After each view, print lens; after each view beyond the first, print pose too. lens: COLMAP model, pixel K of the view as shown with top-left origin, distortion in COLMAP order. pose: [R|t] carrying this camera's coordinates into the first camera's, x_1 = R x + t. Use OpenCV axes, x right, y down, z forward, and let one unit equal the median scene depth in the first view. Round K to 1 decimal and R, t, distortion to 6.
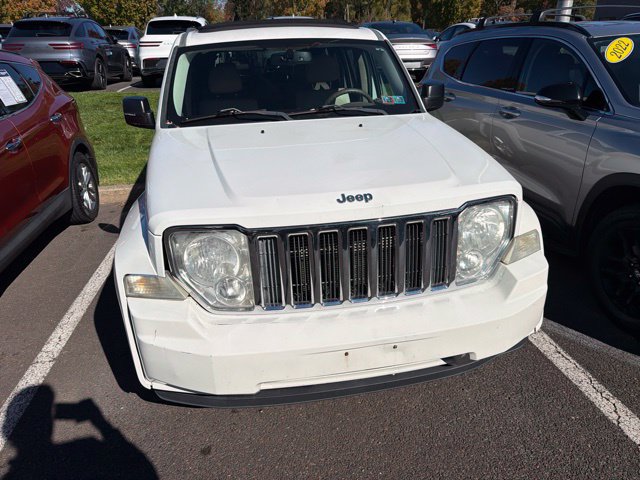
lens RADIAL K [[453.9, 0, 313.6], [0, 453.9, 242.0], [0, 0, 1]] dist [0.016773, -0.023179]
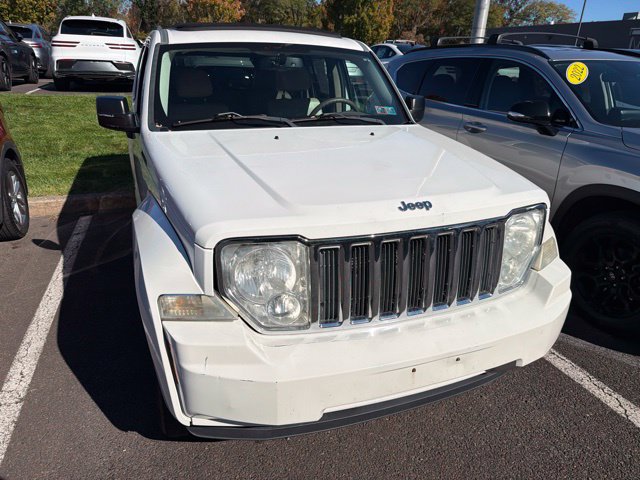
lens RADIAL K [[453.9, 0, 313.9], [0, 453.9, 242.9], [0, 0, 1]] dist [0.016773, -0.023179]
pose [[0.981803, -0.017933, 0.189054, -0.191468], [0.022840, 0.999456, -0.023811, -0.000551], [-0.188524, 0.027695, 0.981678, 0.060444]]
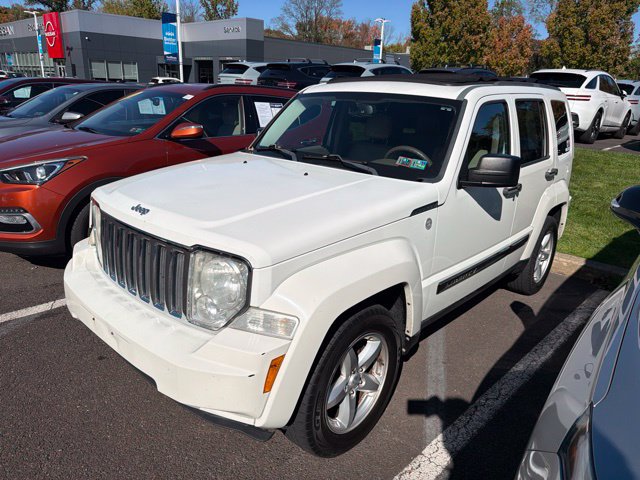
lens RADIAL K [[453.9, 0, 317.3], [0, 453.9, 241.2], [0, 0, 1]] dist [0.016773, -0.023179]
pose [[0.605261, 0.298592, -0.737904, 0.846036], [-0.366788, 0.927326, 0.074386, -0.182341], [0.706488, 0.225631, 0.670794, 0.326110]]
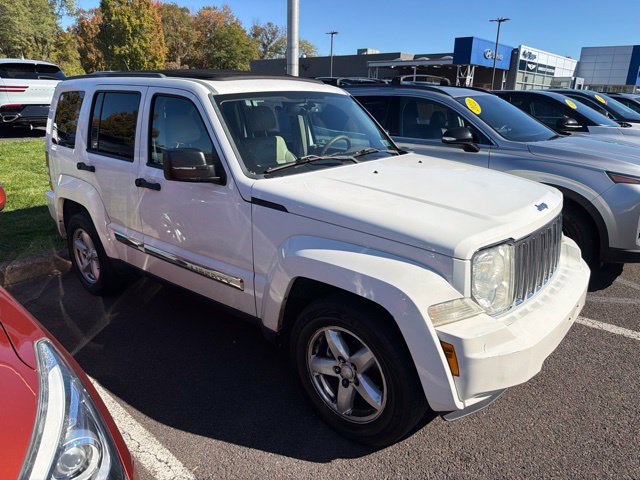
lens RADIAL K [[453.9, 0, 321.2], [0, 453.9, 236.4], [0, 0, 1]] dist [0.016773, -0.023179]
pose [[0.776134, -0.158616, 0.610293, -0.811367], [0.224619, 0.973903, -0.032539, -0.073087], [-0.589205, 0.162338, 0.791507, 0.196235]]
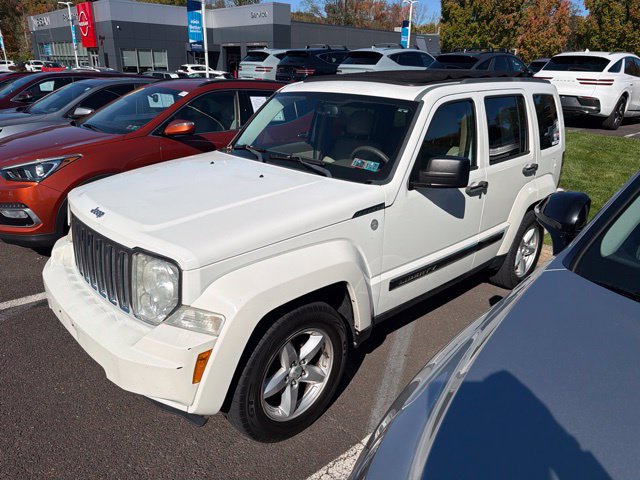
lens RADIAL K [[453.9, 0, 317.6], [0, 453.9, 241.2], [0, 0, 1]] dist [0.016773, -0.023179]
pose [[0.553168, 0.326277, -0.766517, 0.969497], [-0.364659, 0.922114, 0.129347, -0.275424], [0.749019, 0.207967, 0.629063, 0.408249]]
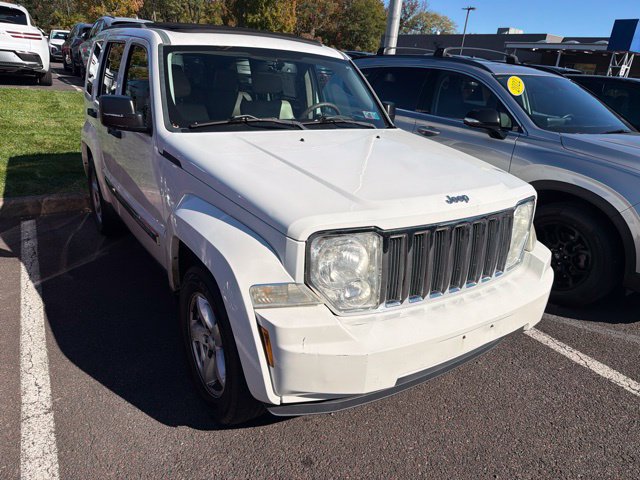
lens RADIAL K [[453.9, 0, 314.7], [0, 453.9, 242.9], [0, 0, 1]] dist [0.016773, -0.023179]
pose [[0.919421, -0.055556, 0.389331, -0.434925], [0.065682, 0.997759, -0.012736, 0.001696], [-0.387751, 0.037282, 0.921010, 0.055521]]
